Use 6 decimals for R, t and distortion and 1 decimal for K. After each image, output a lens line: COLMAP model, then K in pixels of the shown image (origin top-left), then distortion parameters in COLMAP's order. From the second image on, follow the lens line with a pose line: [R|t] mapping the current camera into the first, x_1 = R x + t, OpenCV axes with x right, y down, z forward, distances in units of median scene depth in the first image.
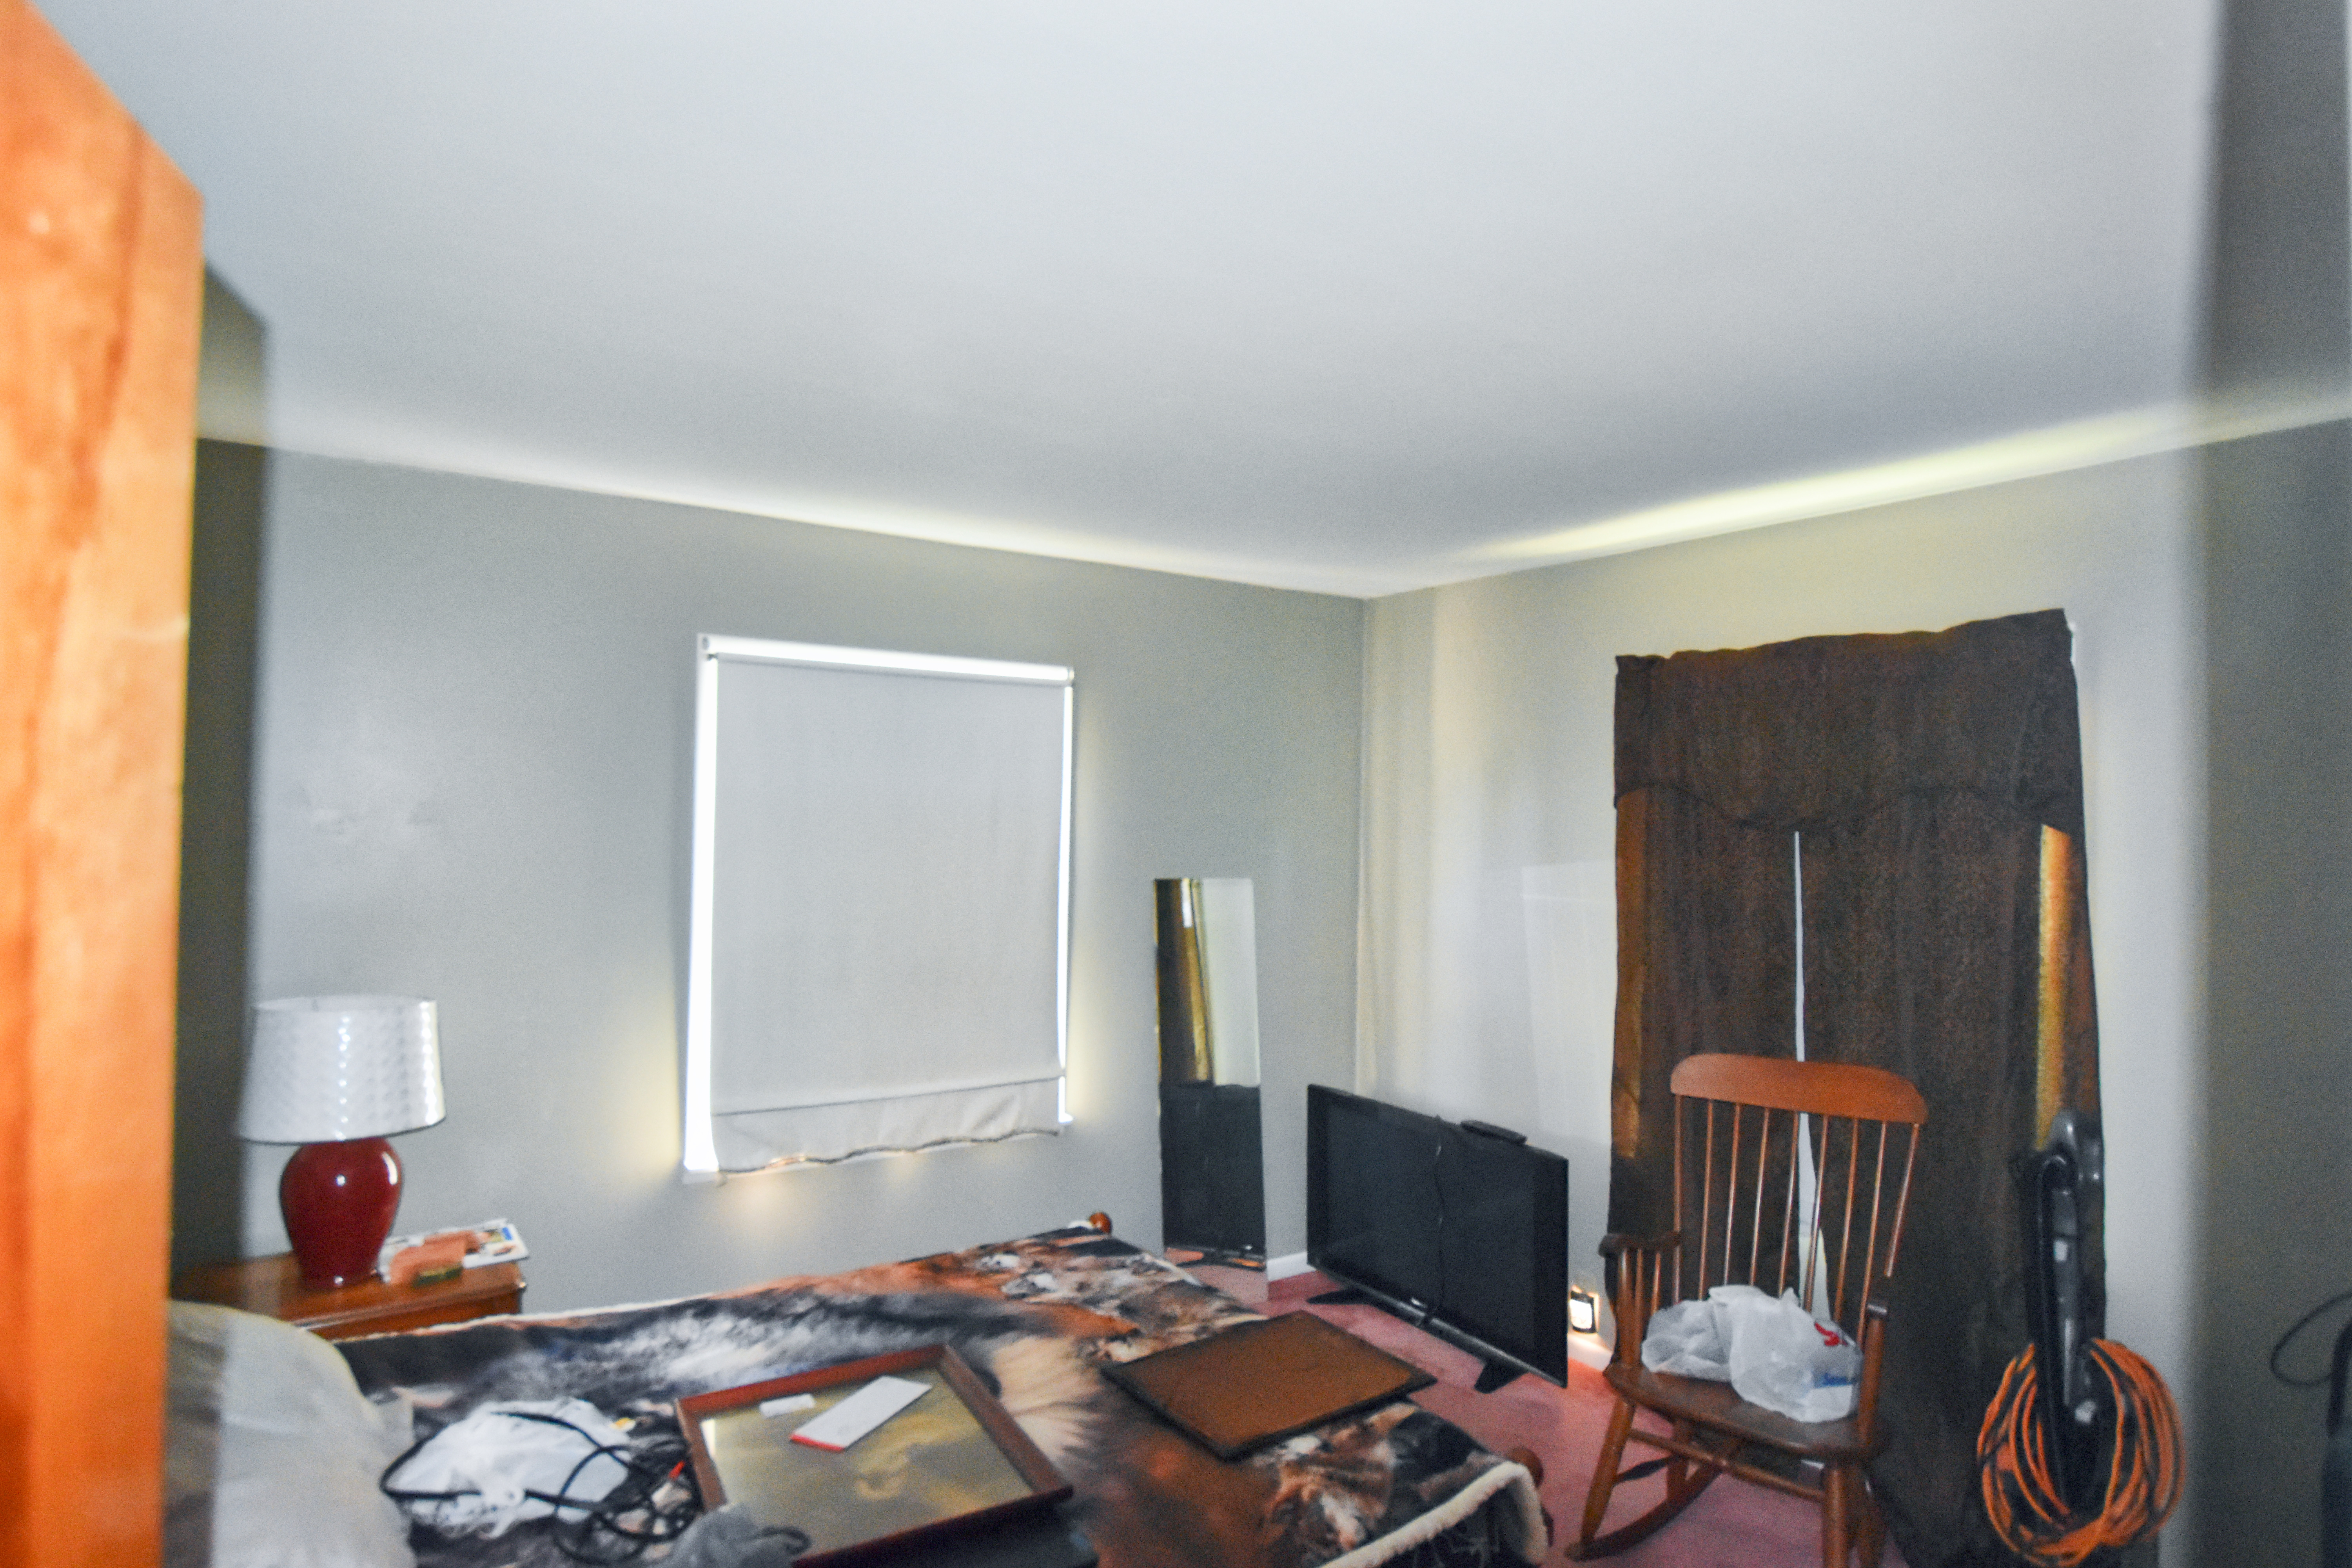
lens RADIAL K [[1273.7, 0, 1177.9], [0, 1273.7, 785.8], [0, 0, 1]] dist [-0.014602, 0.000958]
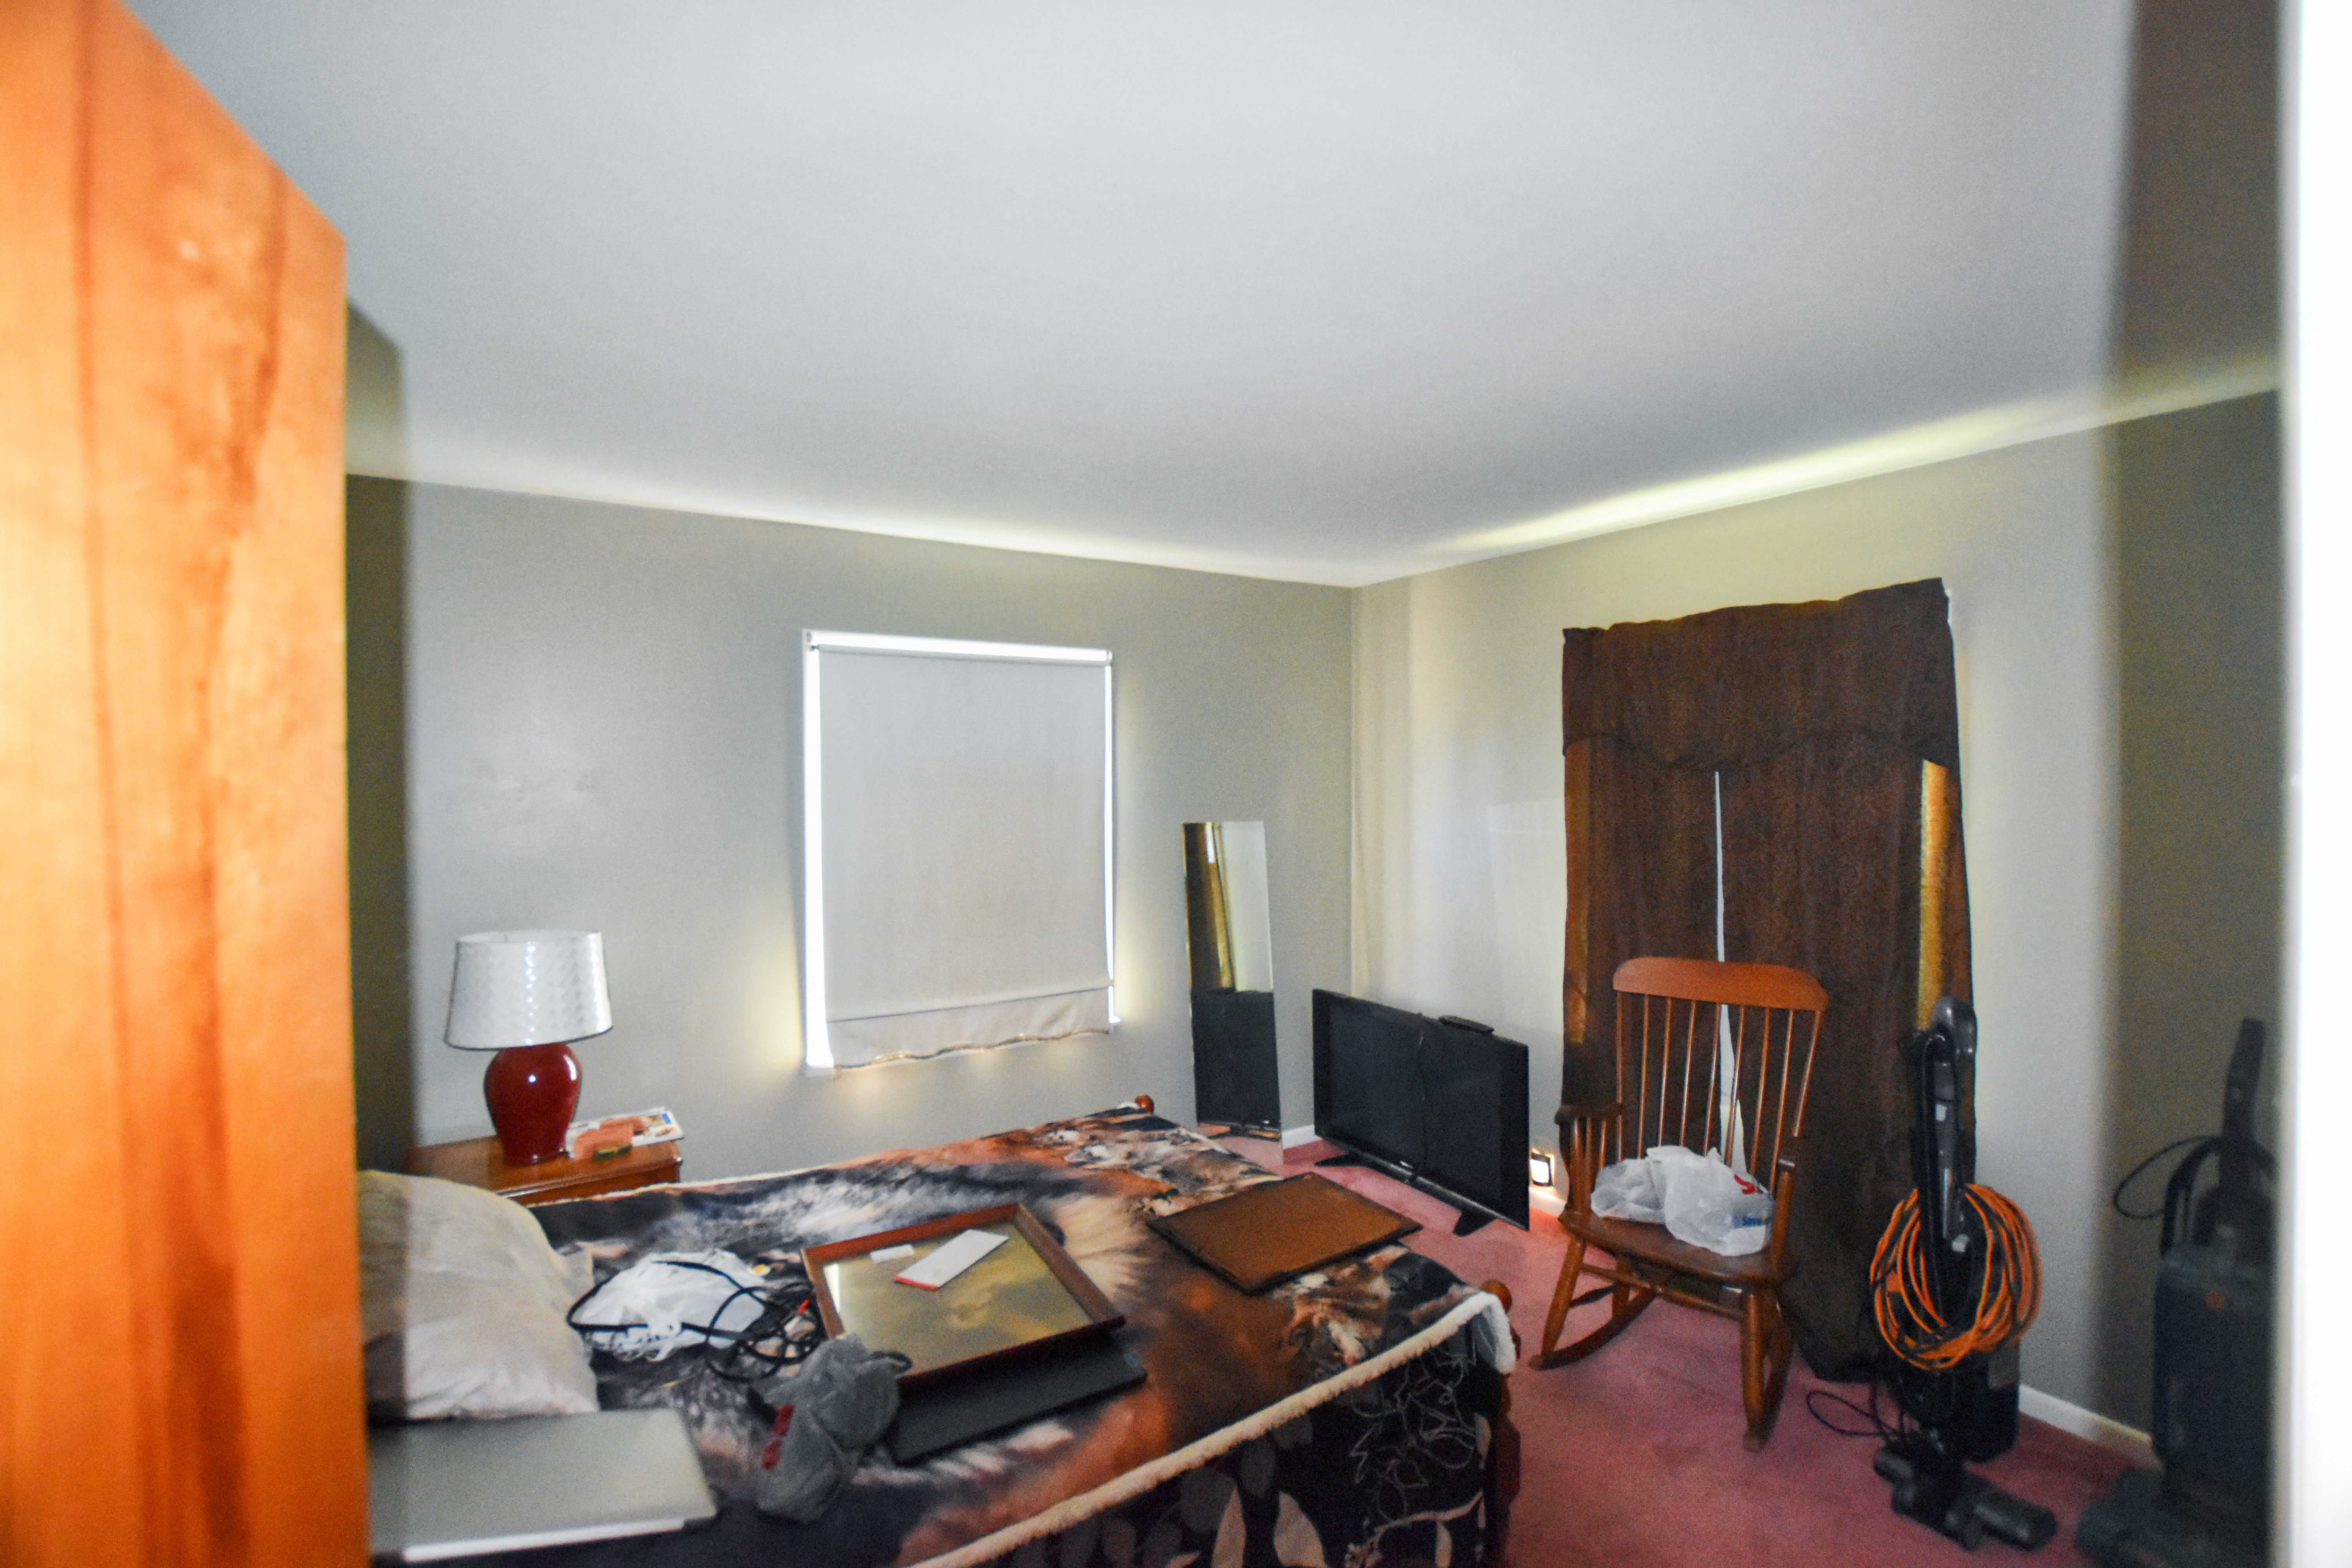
lens RADIAL K [[1038.2, 0, 1178.2], [0, 1038.2, 785.8], [0, 0, 1]] dist [-0.025299, -0.000315]
pose [[0.999472, -0.022216, -0.023712, 0.002597], [0.022992, 0.999191, 0.032998, 0.007644], [0.022960, -0.033526, 0.999174, 0.019531]]
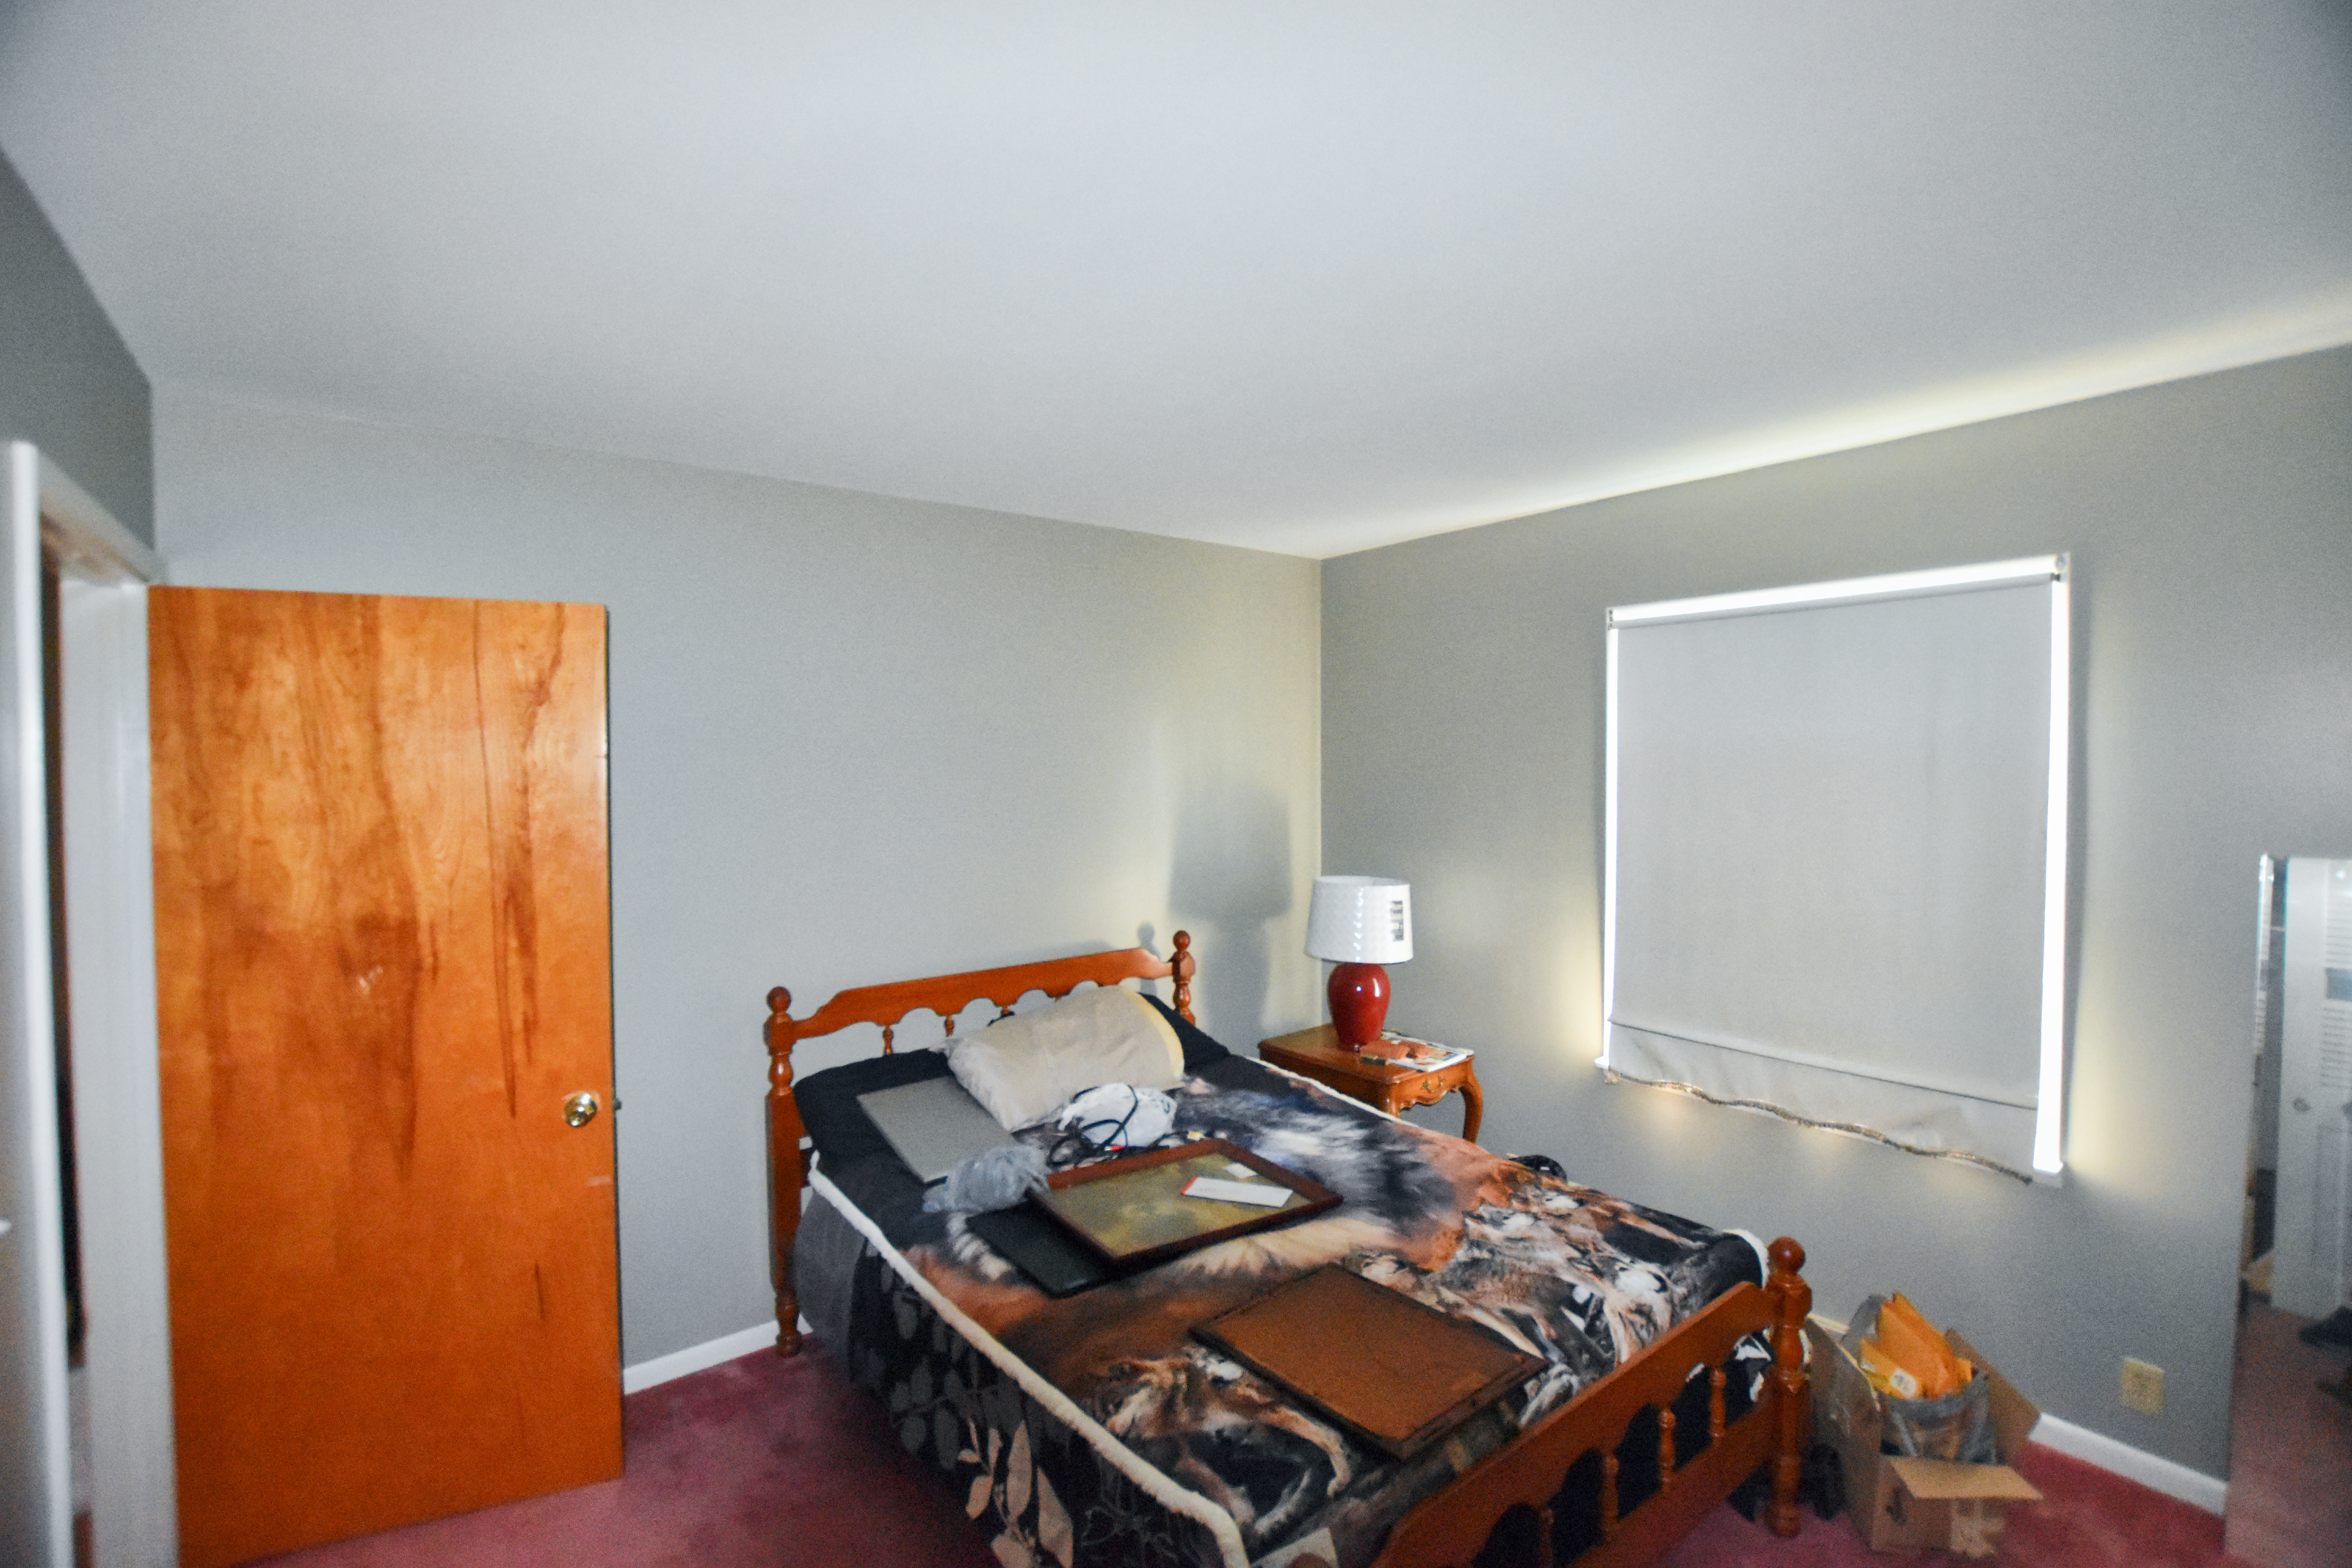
lens RADIAL K [[1037.4, 0, 1176.0], [0, 1037.4, 784.0], [0, 0, 1]] dist [-0.041484, -0.000089]
pose [[0.069655, 0.002135, -0.997569, 0.733487], [0.025533, 0.999666, 0.003922, 0.037977], [0.997244, -0.025744, 0.069577, 0.738352]]
